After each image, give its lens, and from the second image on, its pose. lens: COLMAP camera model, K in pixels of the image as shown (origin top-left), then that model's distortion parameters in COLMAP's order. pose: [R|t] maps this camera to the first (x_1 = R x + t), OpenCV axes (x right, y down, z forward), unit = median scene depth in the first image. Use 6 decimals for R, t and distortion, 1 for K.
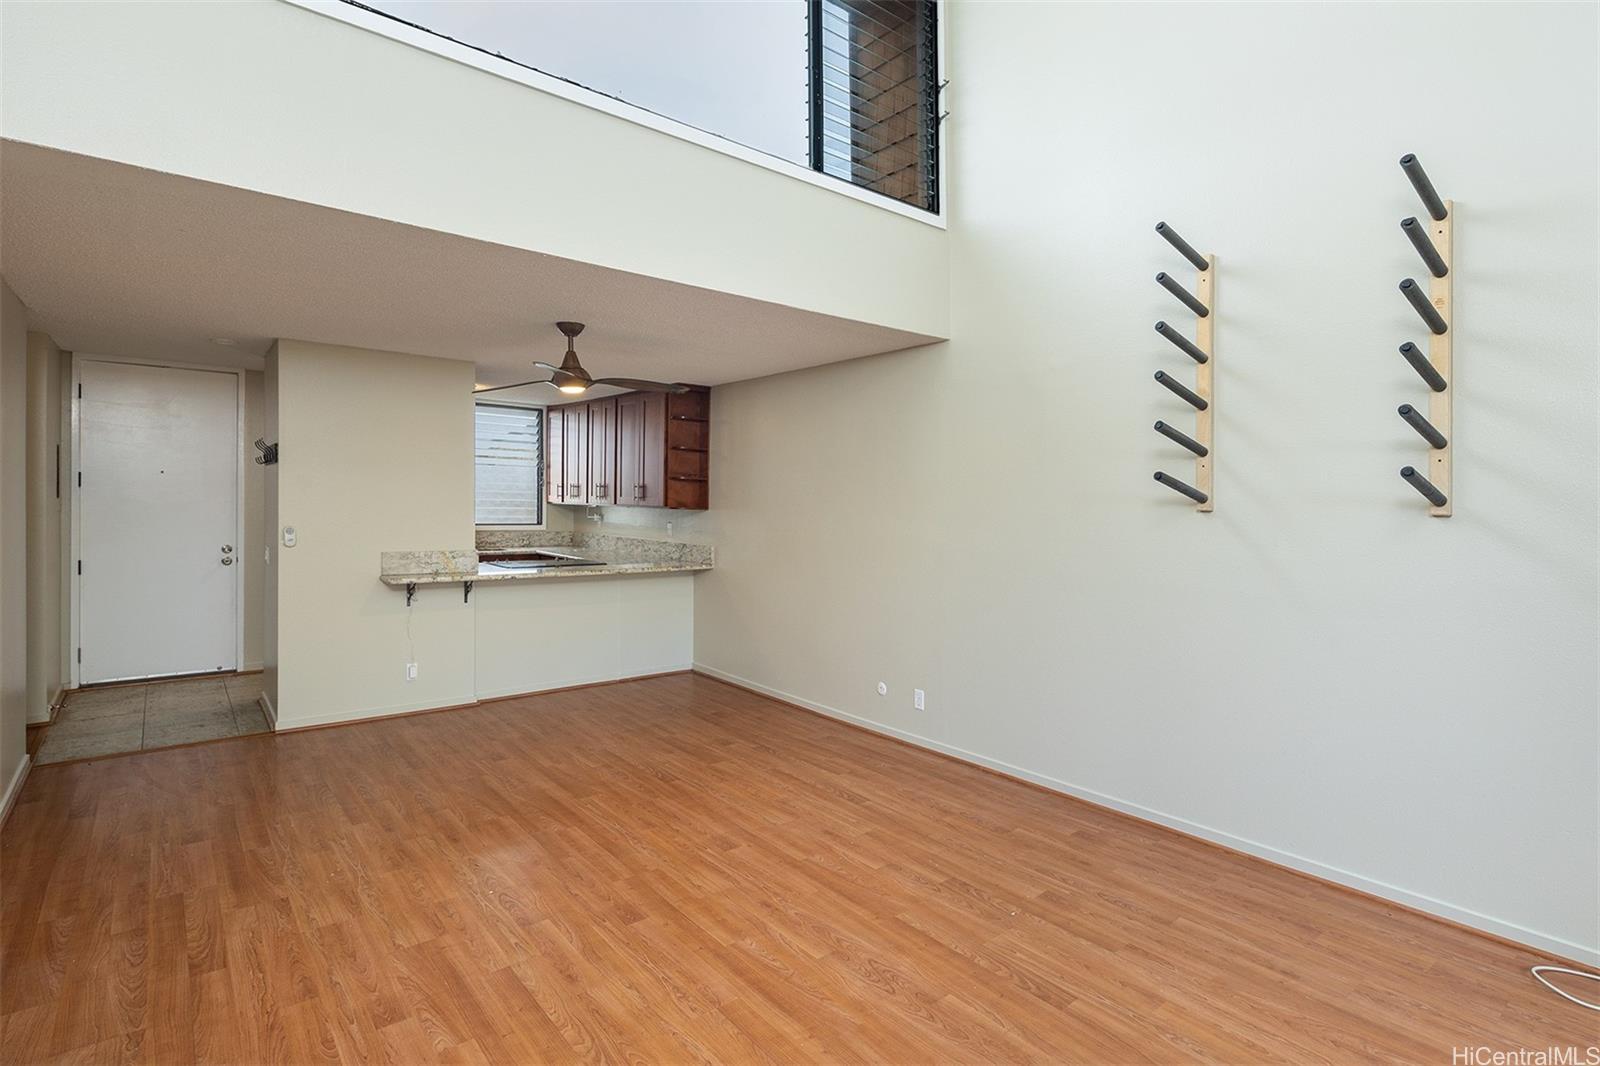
lens RADIAL K [[787.3, 0, 808.5], [0, 787.3, 504.5], [0, 0, 1]] dist [0.000360, -0.000611]
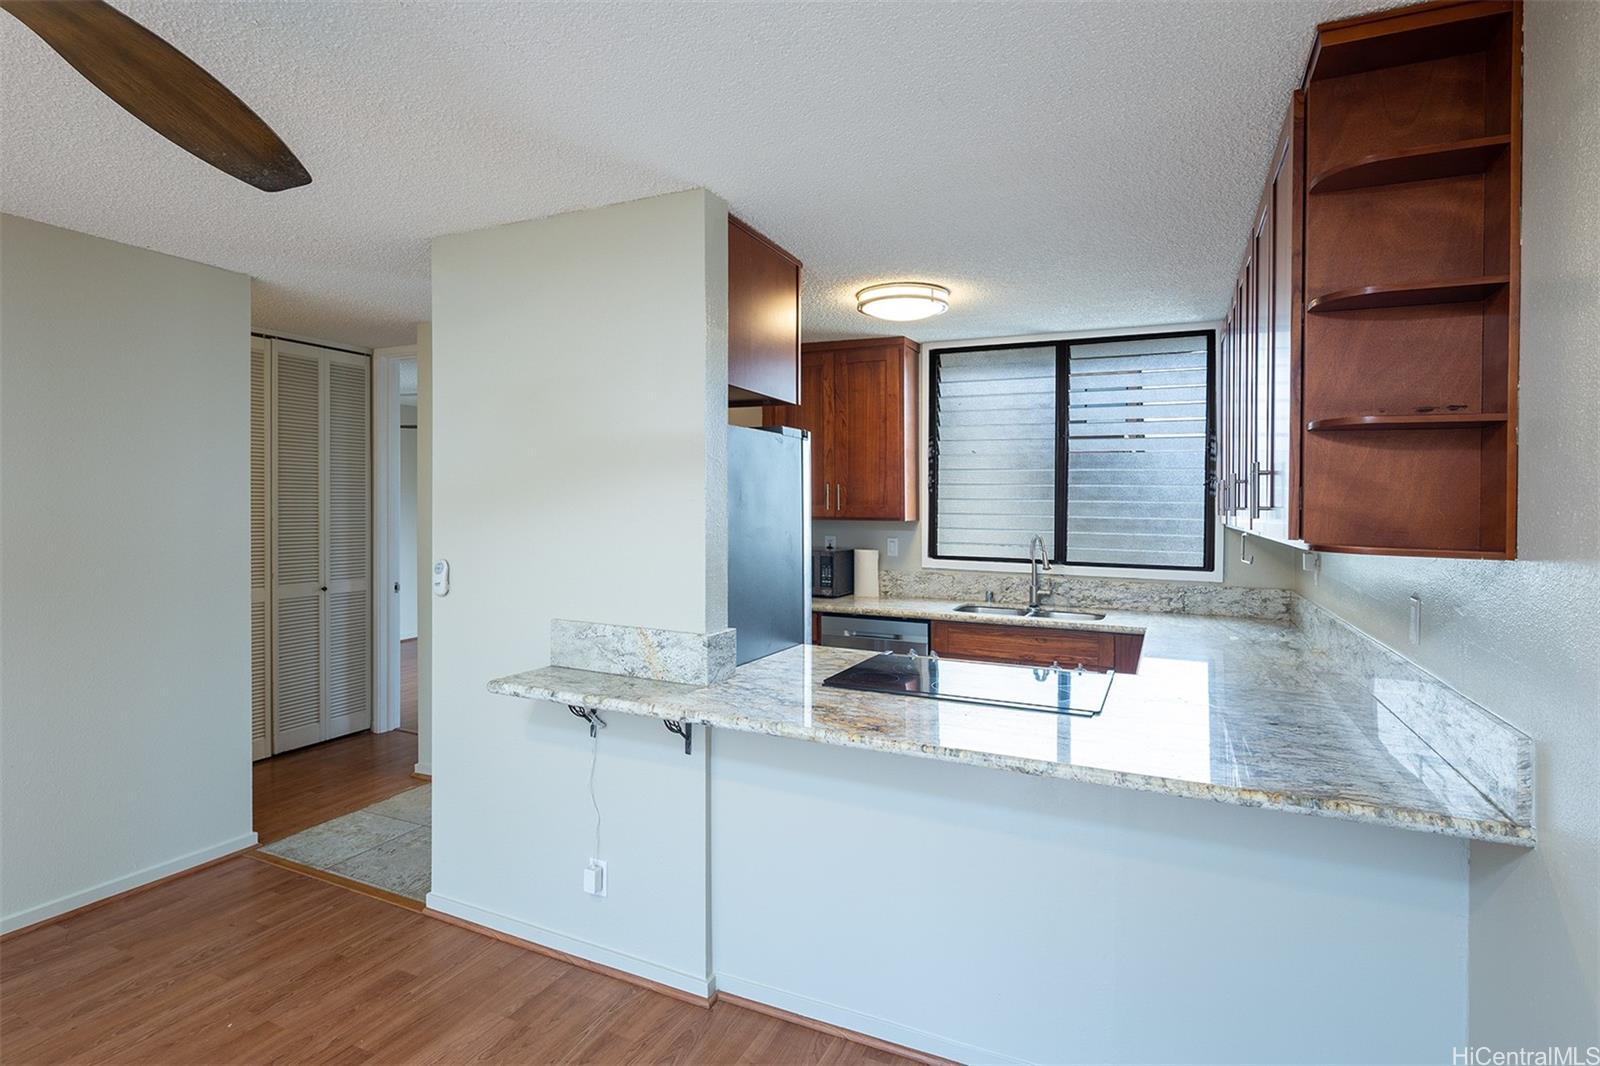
lens RADIAL K [[787.3, 0, 808.5], [0, 787.3, 504.5], [0, 0, 1]] dist [0.000360, -0.000611]
pose [[0.428944, -0.017924, -0.903153, -0.012285], [-0.008677, 0.999675, -0.023961, -0.001688], [0.903289, 0.018115, 0.428649, 0.733333]]
